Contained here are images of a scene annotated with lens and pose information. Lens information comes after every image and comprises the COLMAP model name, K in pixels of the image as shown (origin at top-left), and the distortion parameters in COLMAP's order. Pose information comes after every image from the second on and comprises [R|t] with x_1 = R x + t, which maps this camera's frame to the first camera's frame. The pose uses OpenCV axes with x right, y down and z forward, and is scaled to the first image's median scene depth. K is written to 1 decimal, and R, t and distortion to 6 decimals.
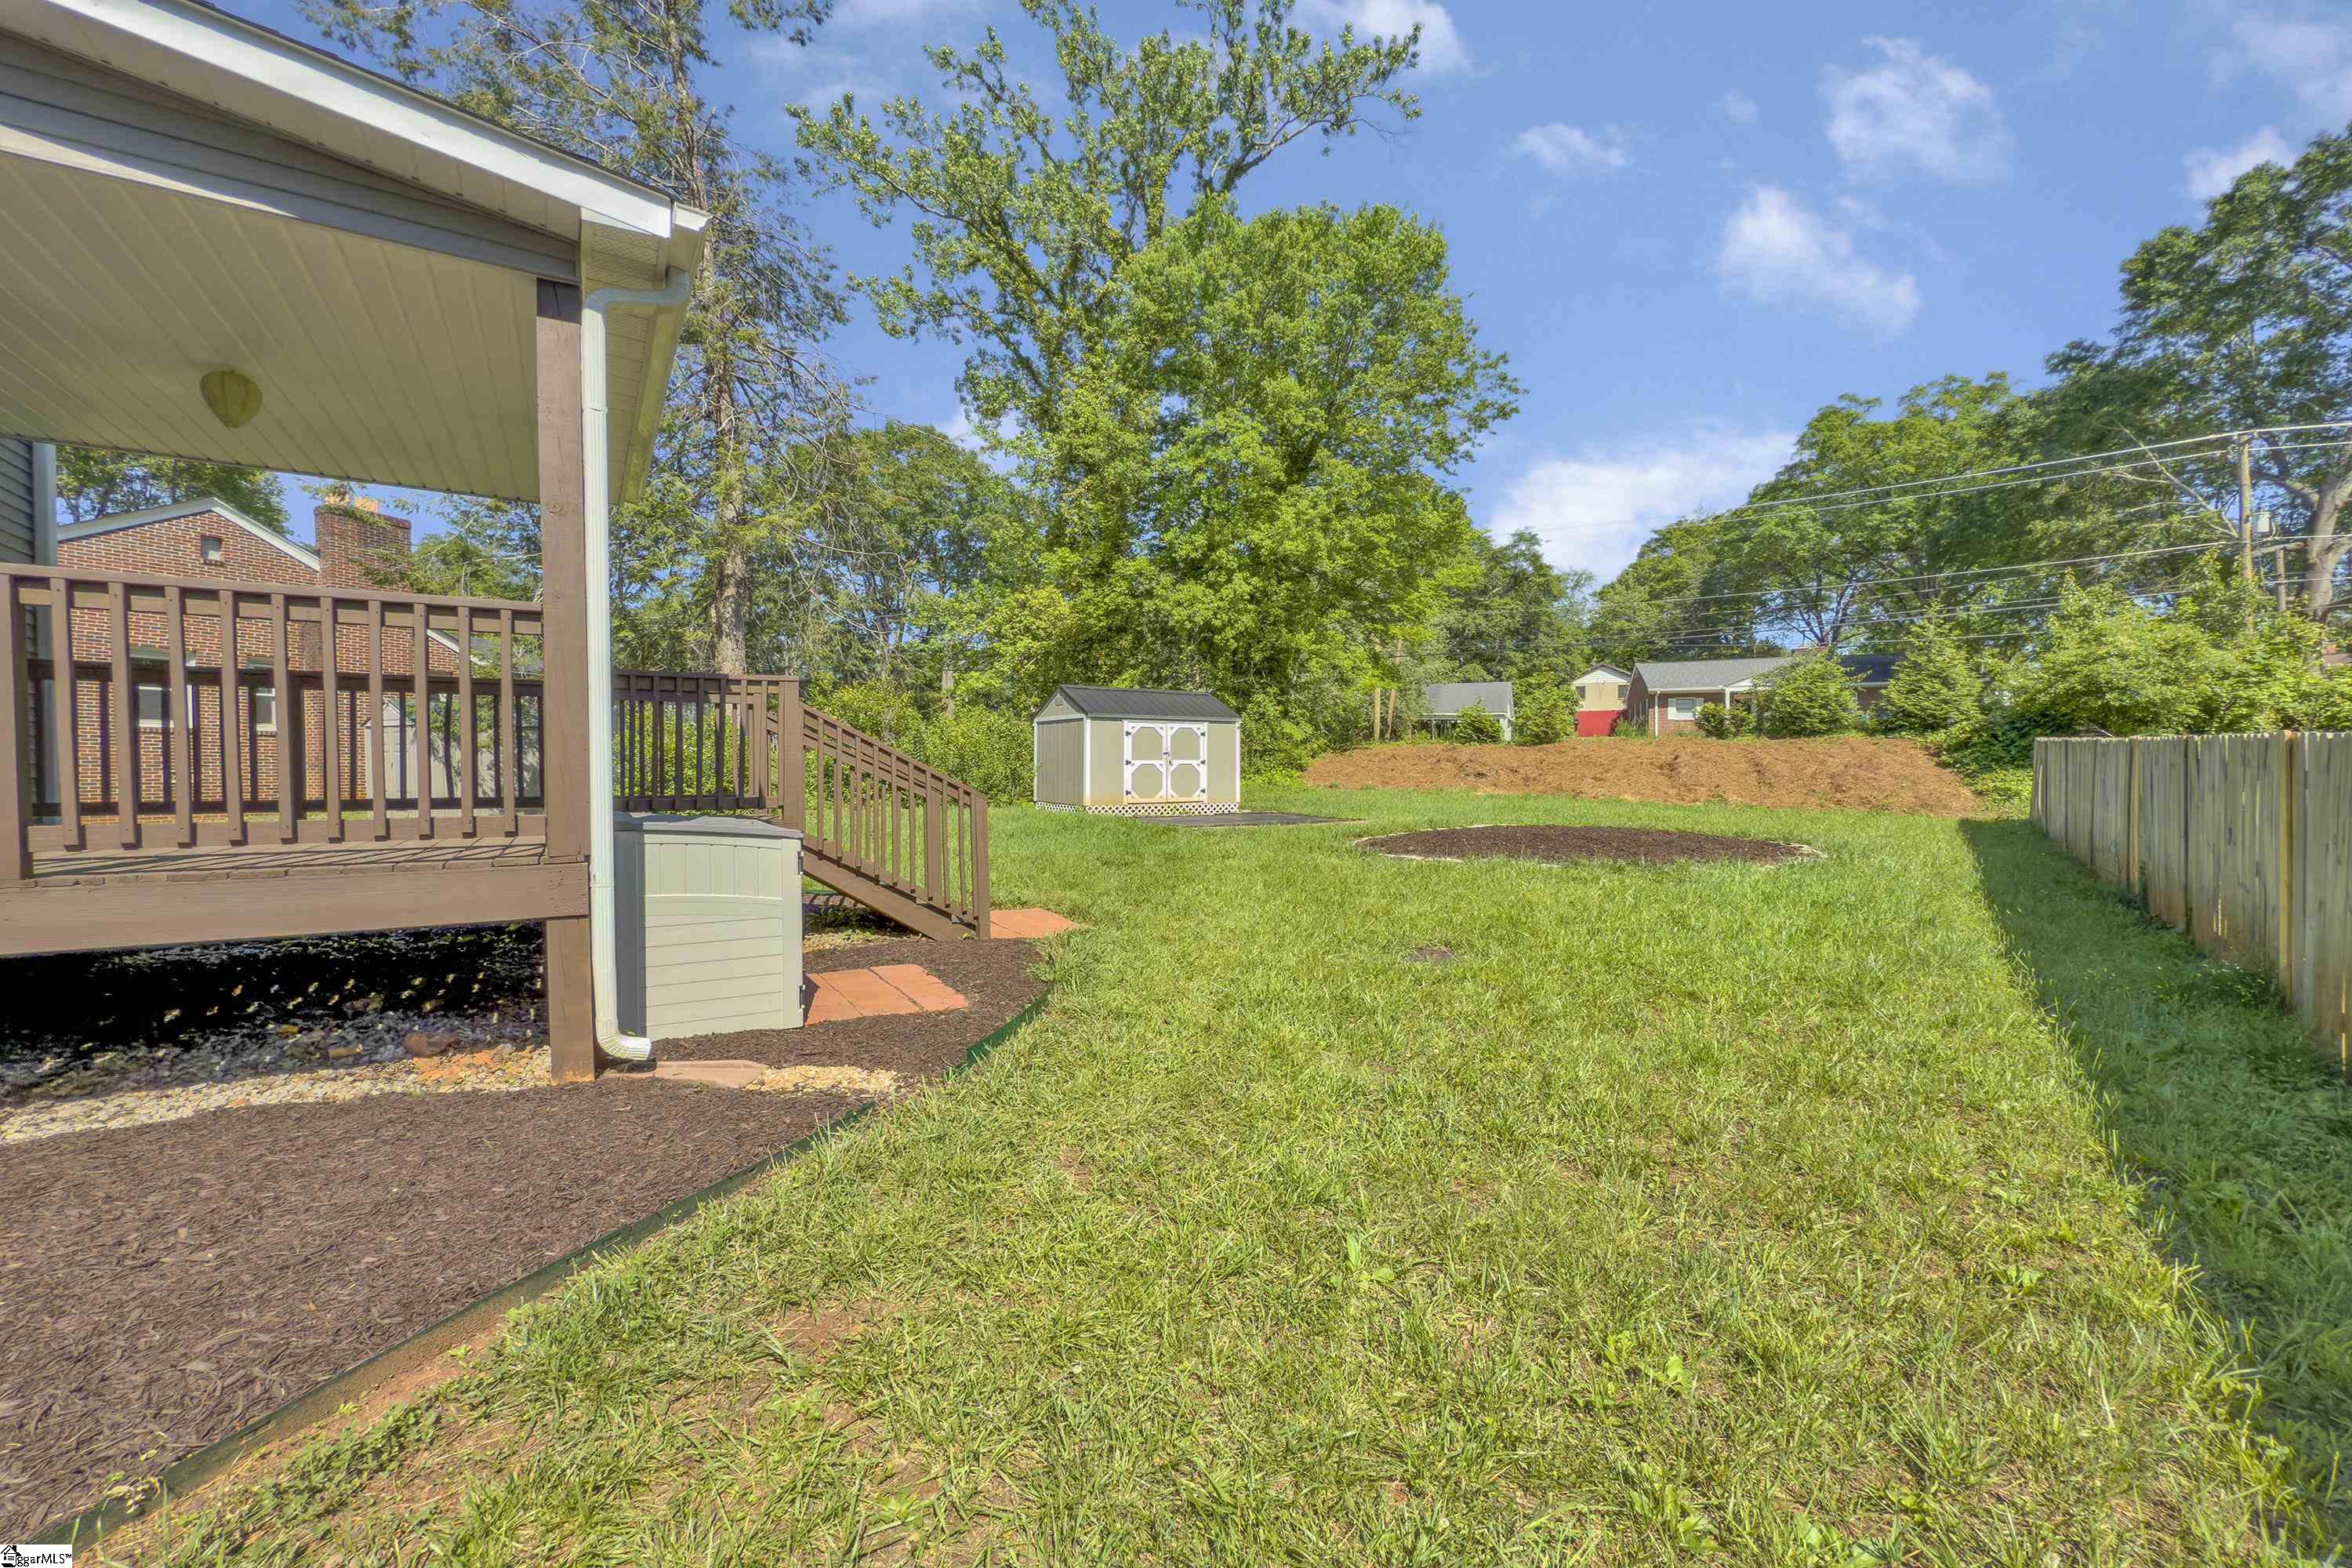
lens RADIAL K [[941.9, 0, 1167.6], [0, 941.9, 780.1], [0, 0, 1]] dist [0.000669, 0.000091]
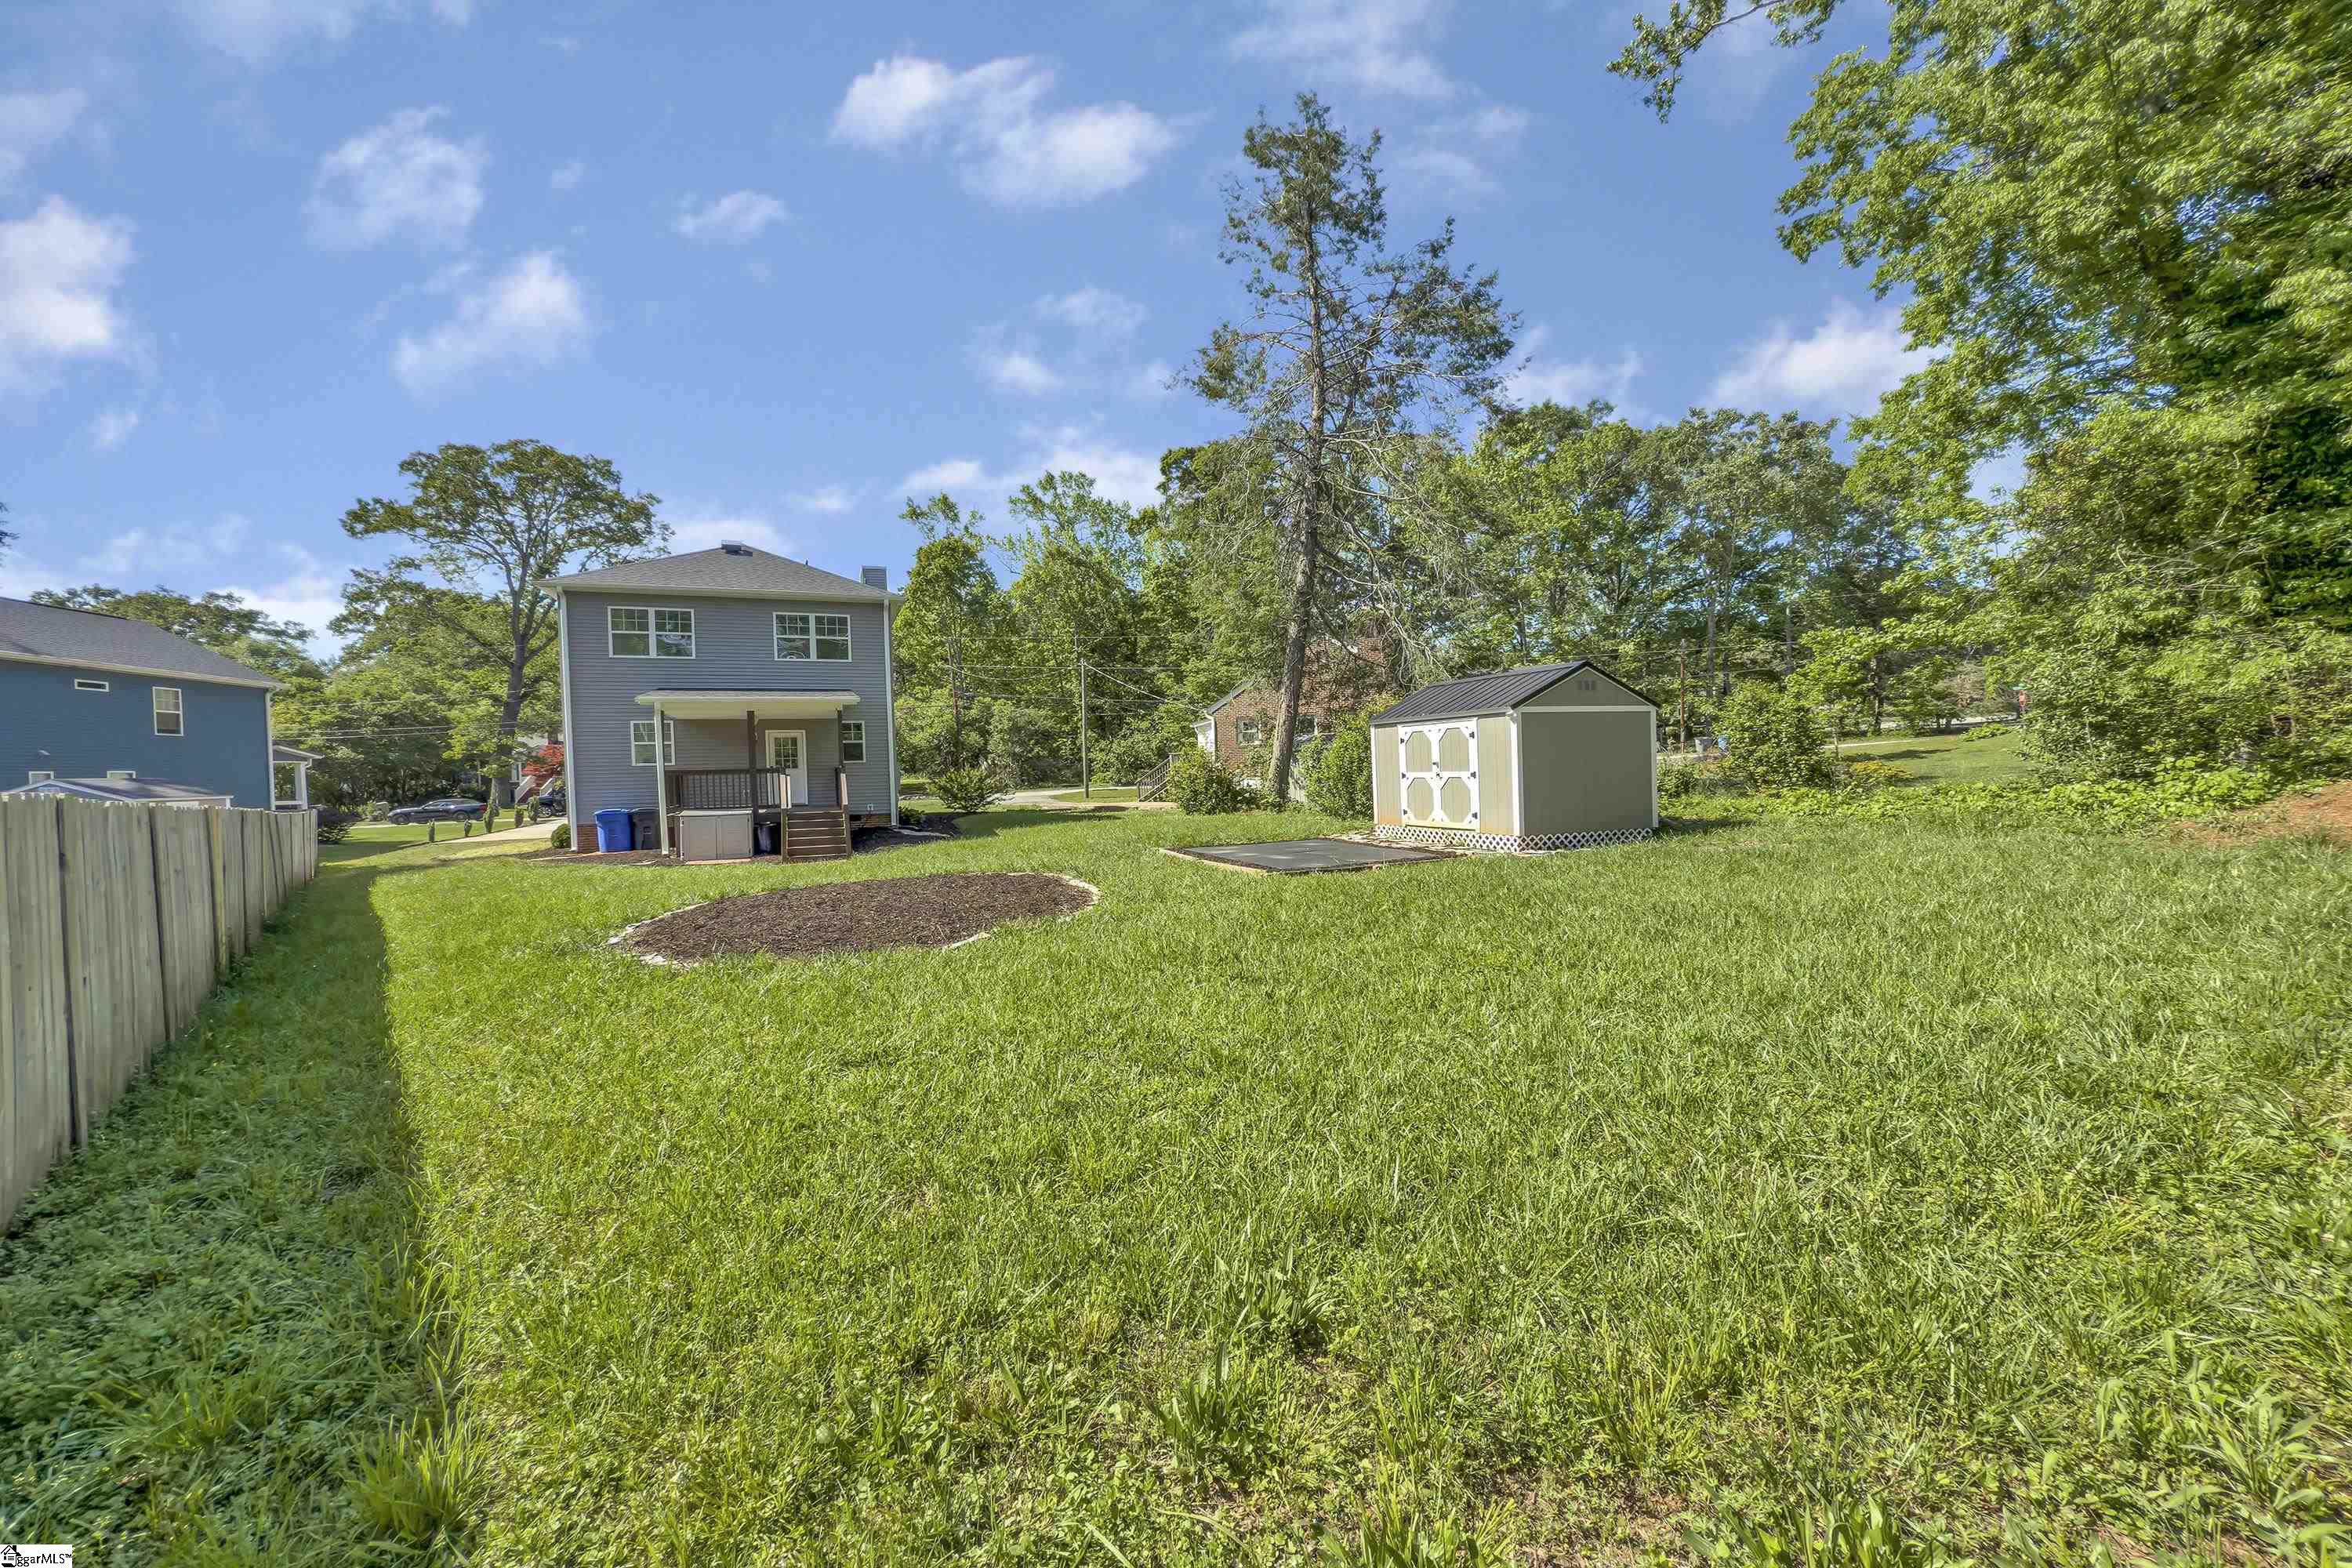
lens RADIAL K [[941.9, 0, 1170.1], [0, 941.9, 775.9], [0, 0, 1]] dist [0.000669, 0.000091]
pose [[-0.187936, 0.016051, -0.982050, 0.670371], [0.019361, 0.999733, 0.012635, -0.027087], [0.981990, -0.016639, -0.188197, 0.788384]]
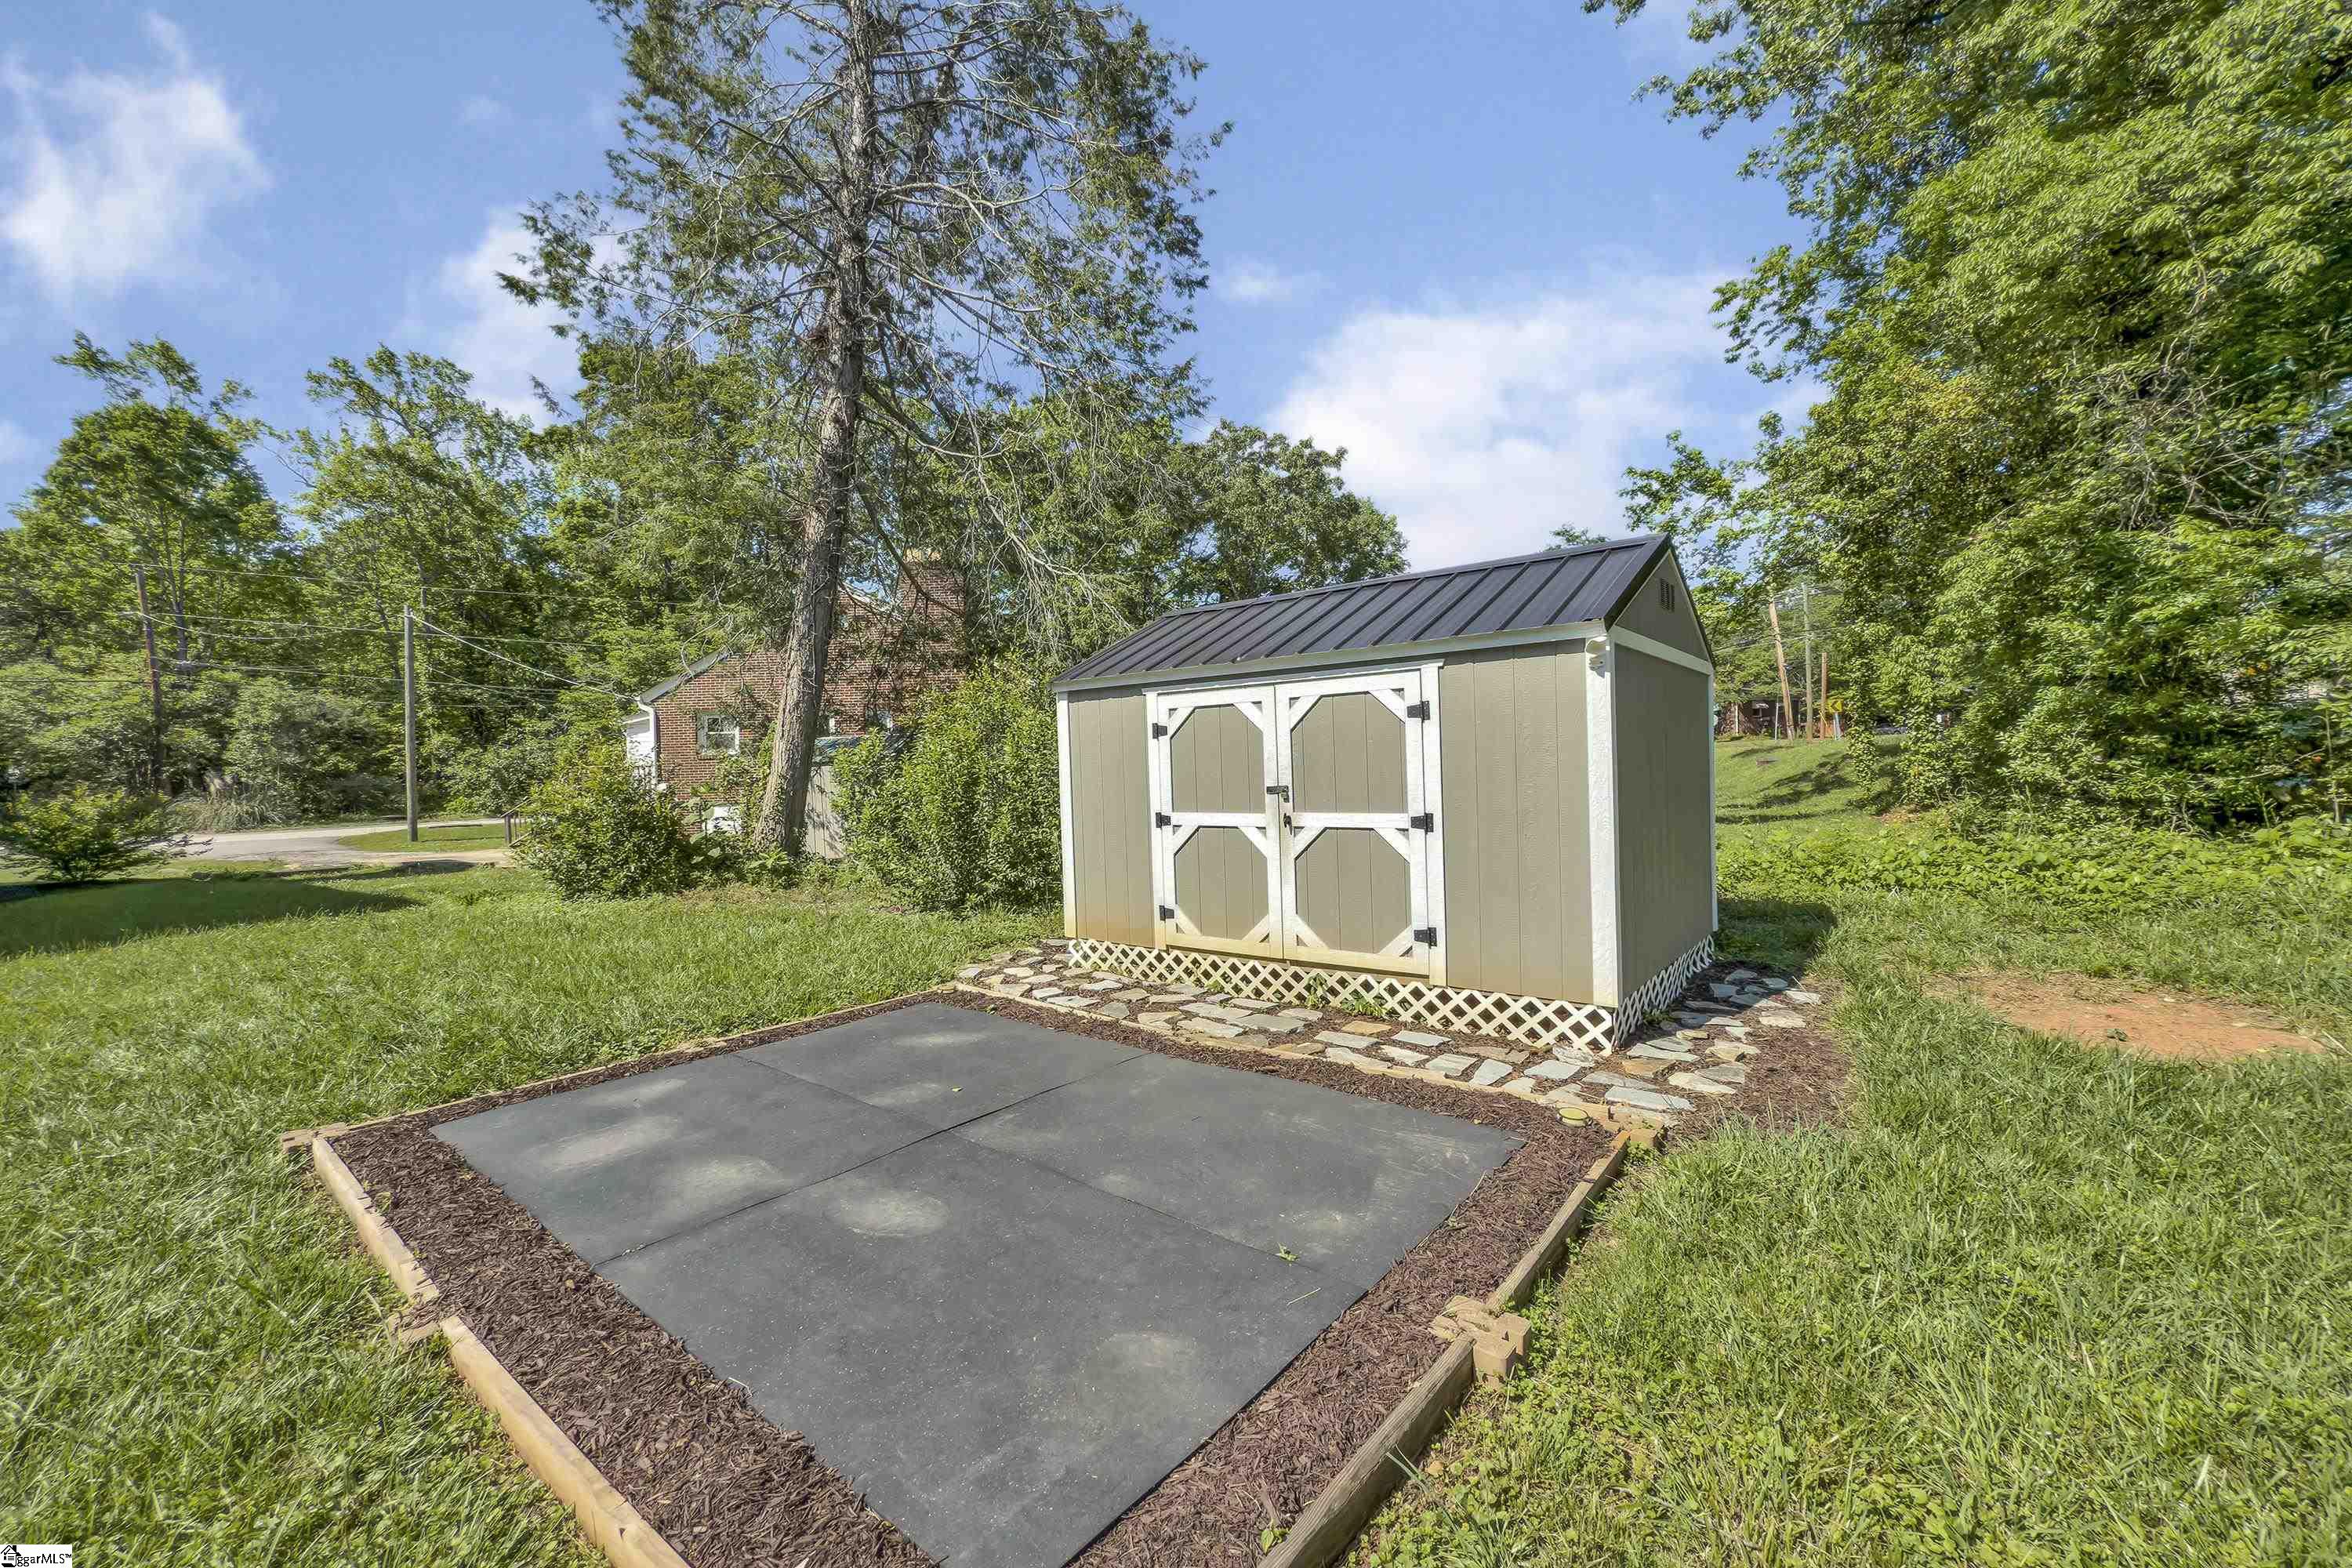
lens RADIAL K [[941.9, 0, 1172.7], [0, 941.9, 775.1], [0, 0, 1]] dist [0.000669, 0.000091]
pose [[0.340514, -0.004312, -0.940230, 0.218031], [0.015054, 0.999886, 0.000867, -0.028378], [0.940119, -0.014449, 0.340540, 0.737983]]
